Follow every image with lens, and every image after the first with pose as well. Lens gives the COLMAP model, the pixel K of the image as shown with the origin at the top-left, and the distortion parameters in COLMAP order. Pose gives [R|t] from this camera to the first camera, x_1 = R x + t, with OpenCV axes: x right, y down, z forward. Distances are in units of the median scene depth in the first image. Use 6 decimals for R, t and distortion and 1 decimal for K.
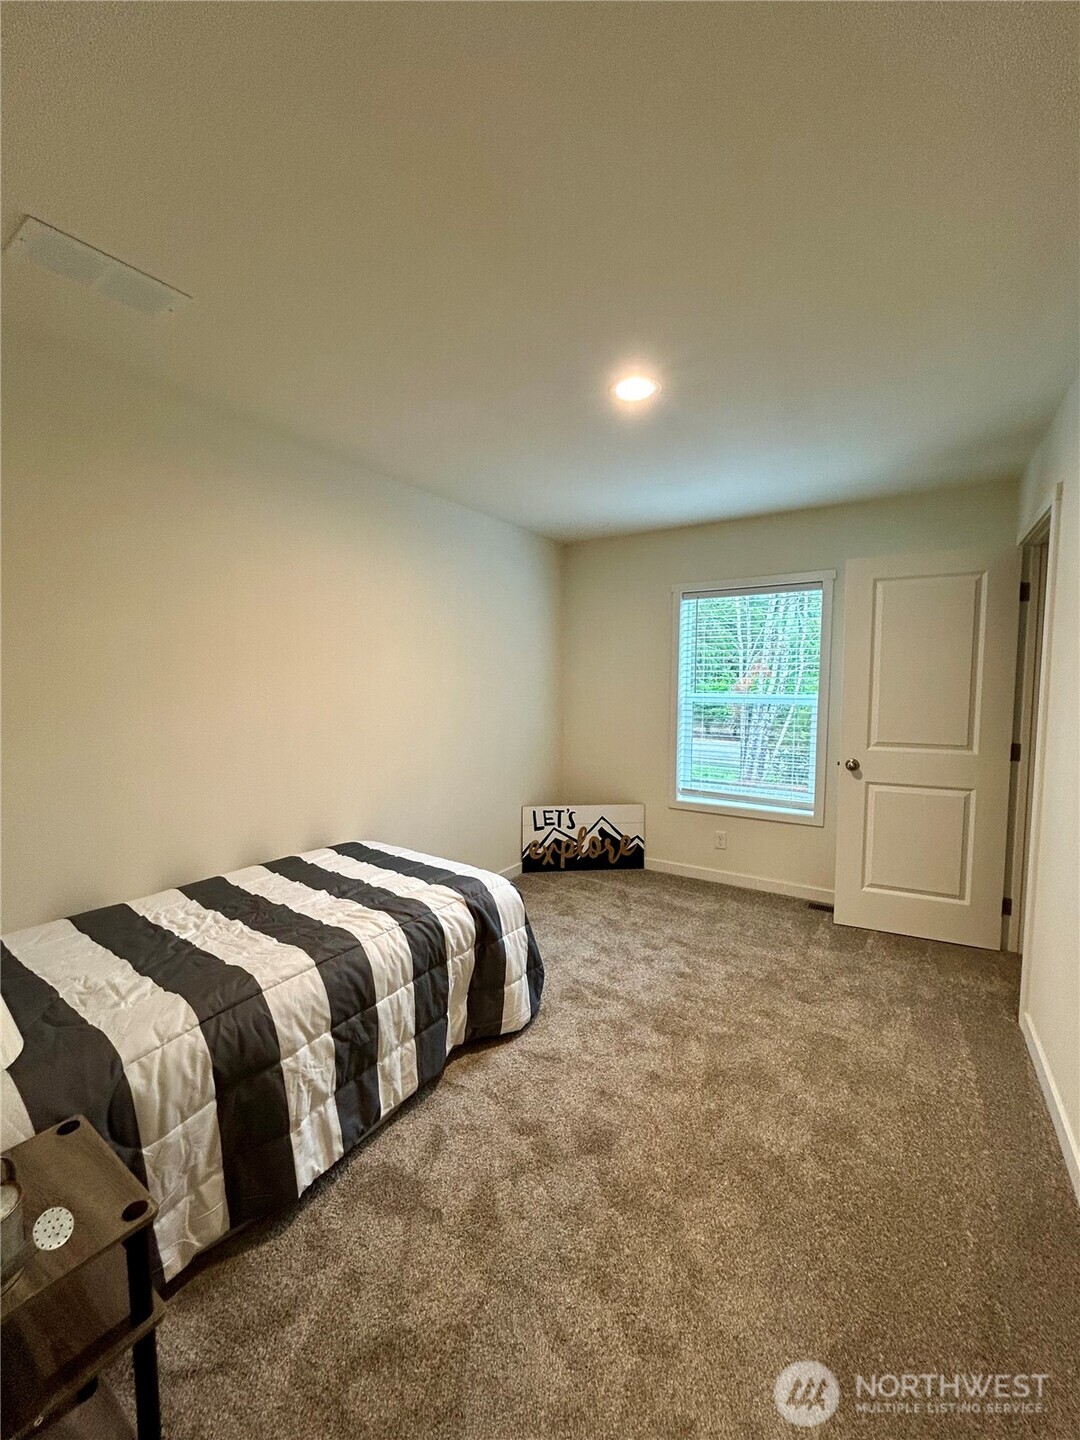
lens RADIAL K [[573.7, 0, 548.6], [0, 573.7, 722.7], [0, 0, 1]] dist [-0.001410, 0.000359]
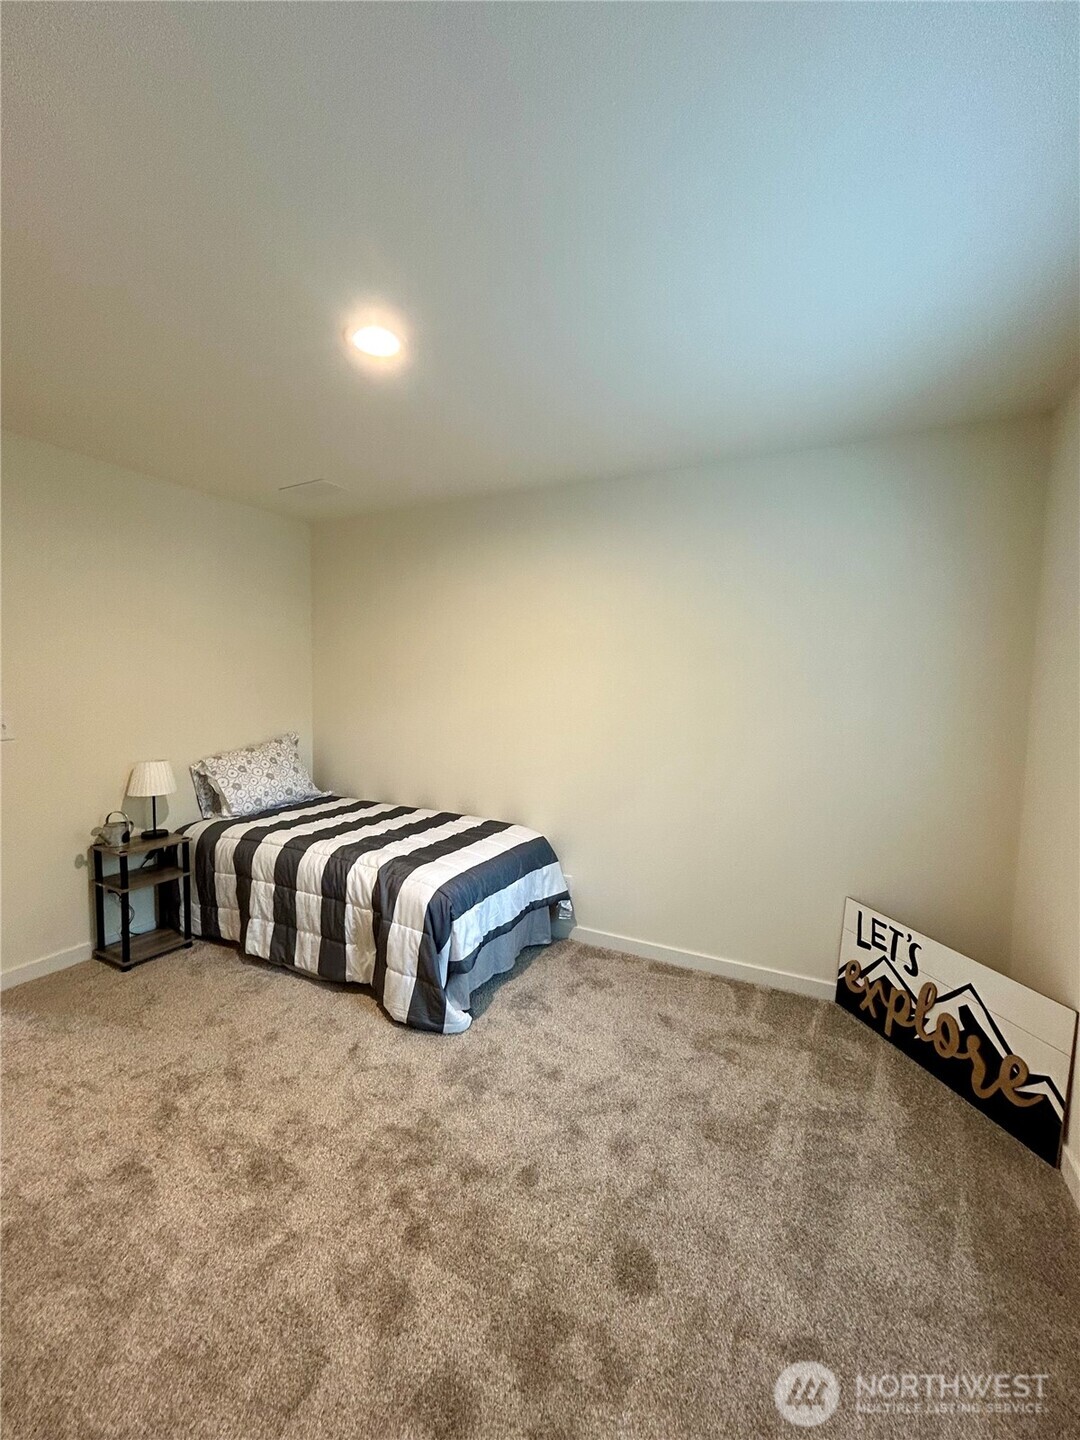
lens RADIAL K [[579.4, 0, 539.2], [0, 579.4, 722.6], [0, 0, 1]] dist [-0.000230, 0.000274]
pose [[0.089858, 0.066521, -0.993731, 0.526618], [-0.086931, 0.994483, 0.058711, -0.047366], [0.992154, 0.081110, 0.095145, 0.594974]]
